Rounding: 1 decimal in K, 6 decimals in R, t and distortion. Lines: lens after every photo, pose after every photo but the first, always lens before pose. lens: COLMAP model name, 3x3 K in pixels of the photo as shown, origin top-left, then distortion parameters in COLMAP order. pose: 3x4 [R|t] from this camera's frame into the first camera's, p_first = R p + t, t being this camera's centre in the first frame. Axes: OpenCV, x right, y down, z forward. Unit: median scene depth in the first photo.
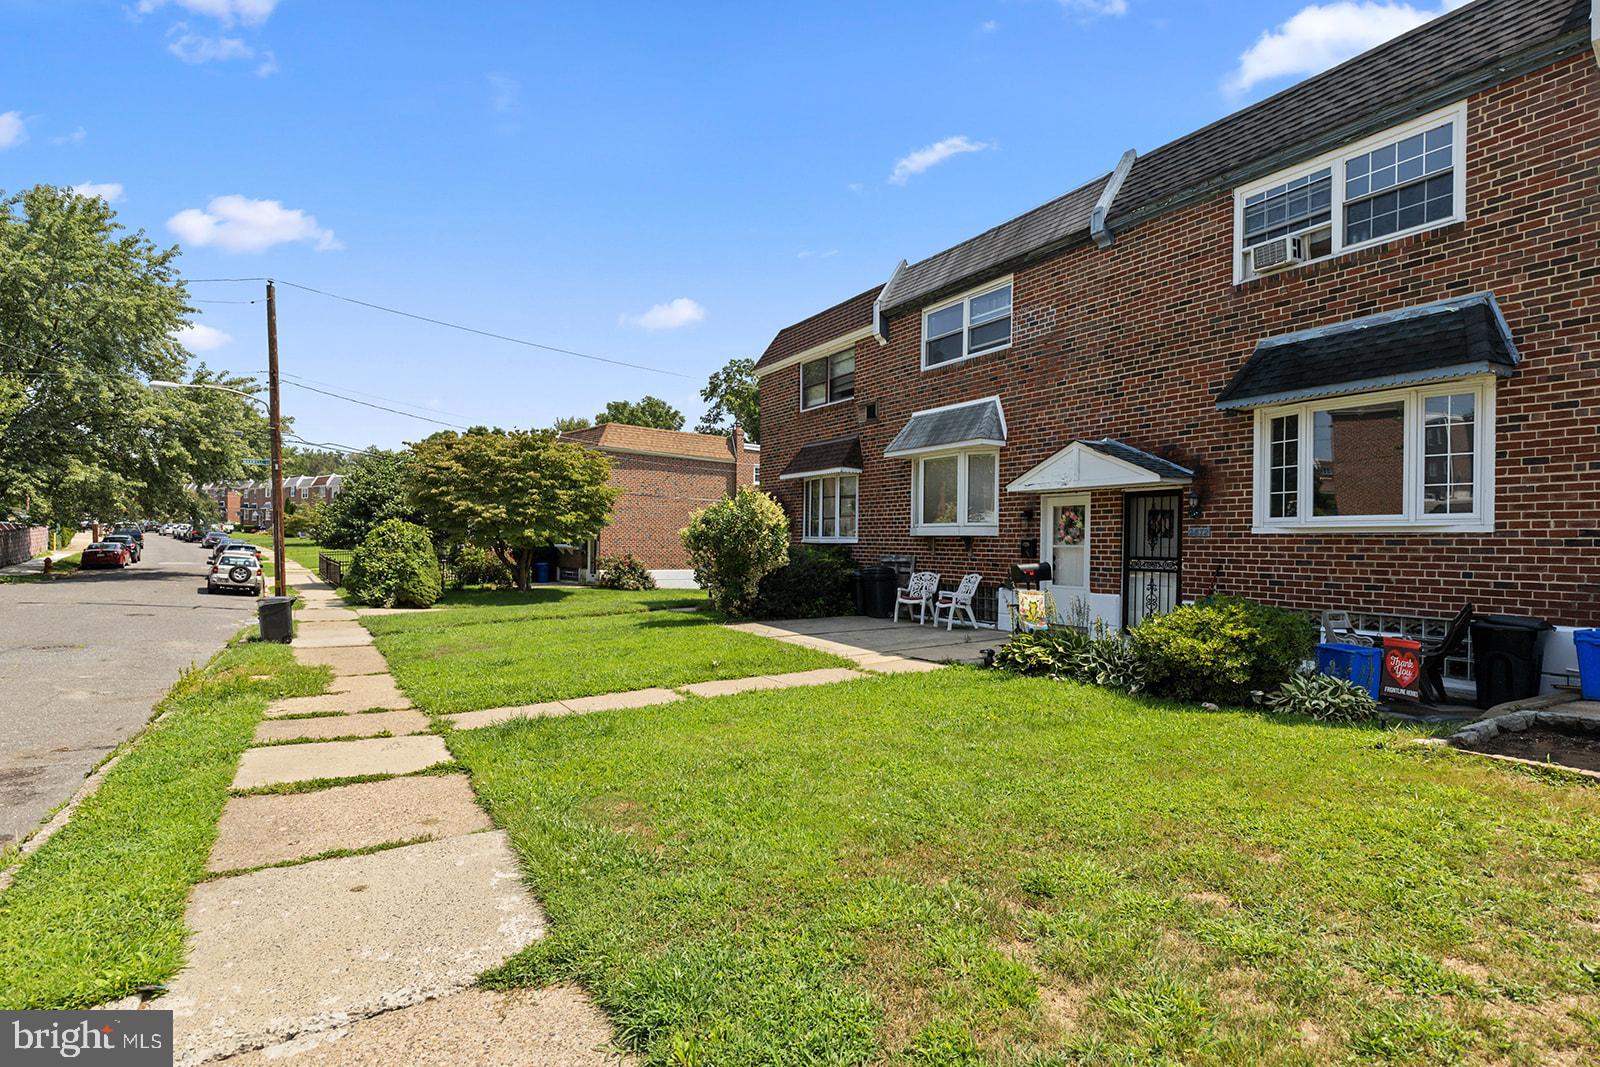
lens RADIAL K [[781.0, 0, 800.0], [0, 781.0, 533.5], [0, 0, 1]] dist [0.000308, -0.000400]
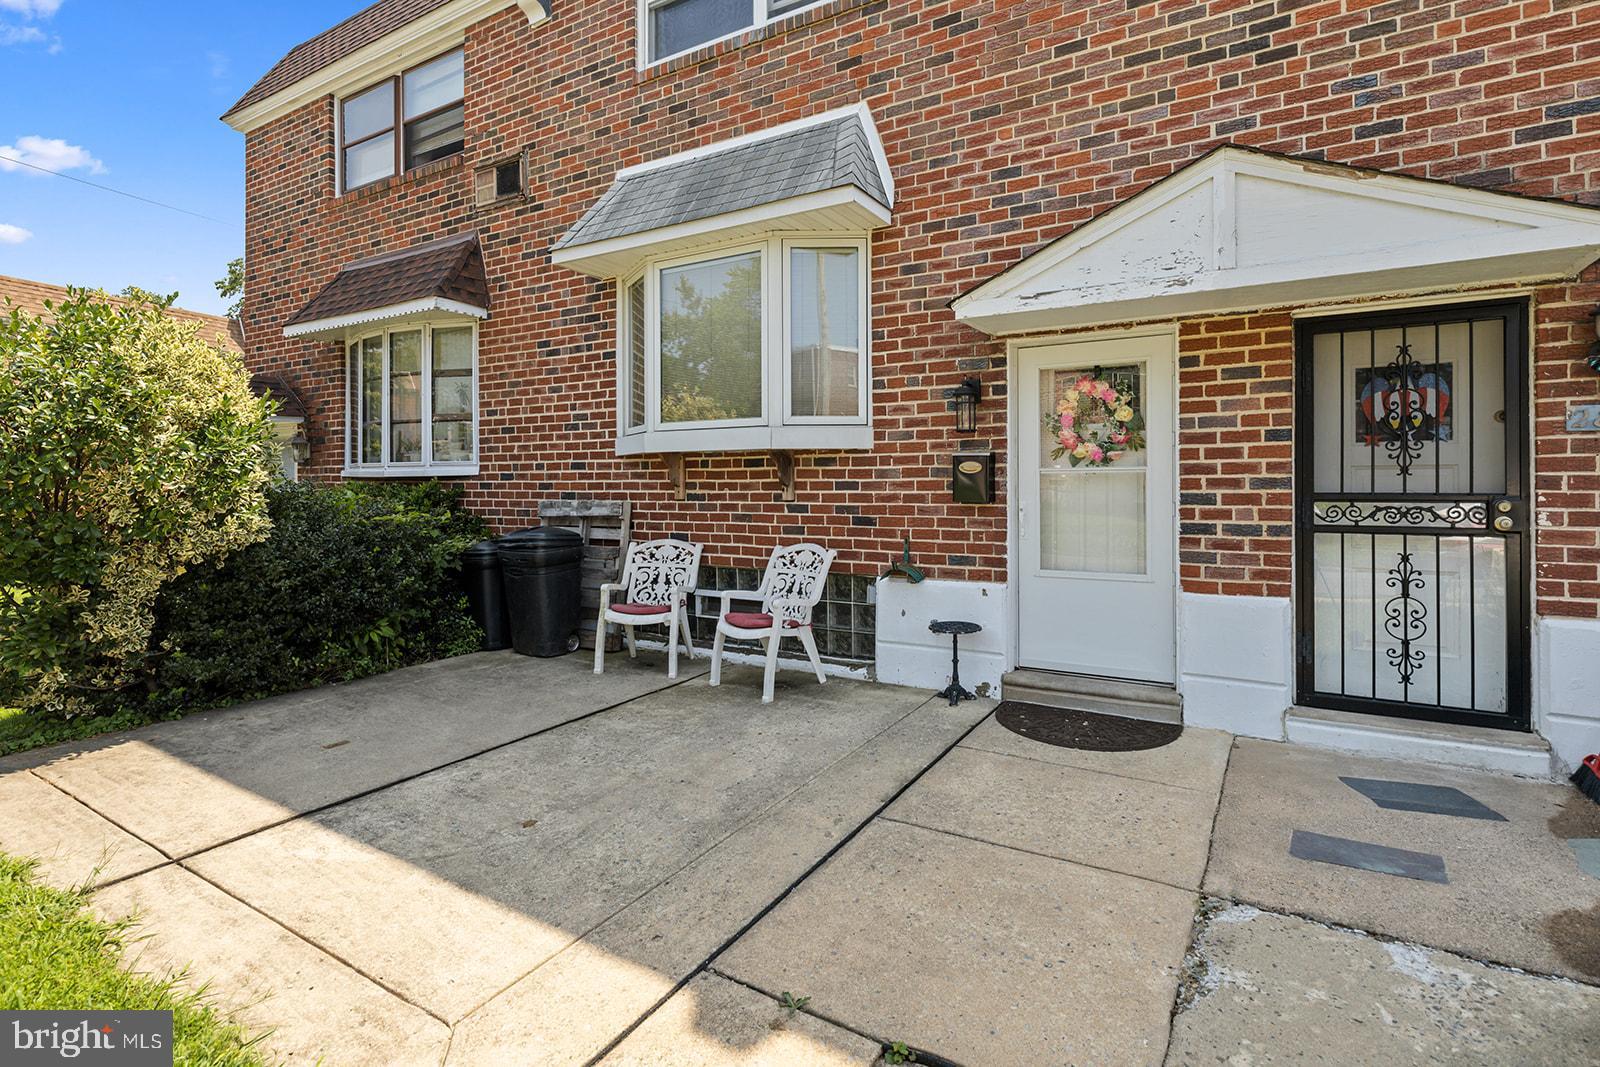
lens RADIAL K [[808.5, 0, 805.5], [0, 808.5, 482.4], [0, 0, 1]] dist [0.001312, -0.000293]
pose [[0.881394, -0.012611, 0.472213, 0.026345], [0.006908, 0.999881, 0.013810, 0.014502], [-0.472331, -0.008910, 0.881376, 0.648466]]
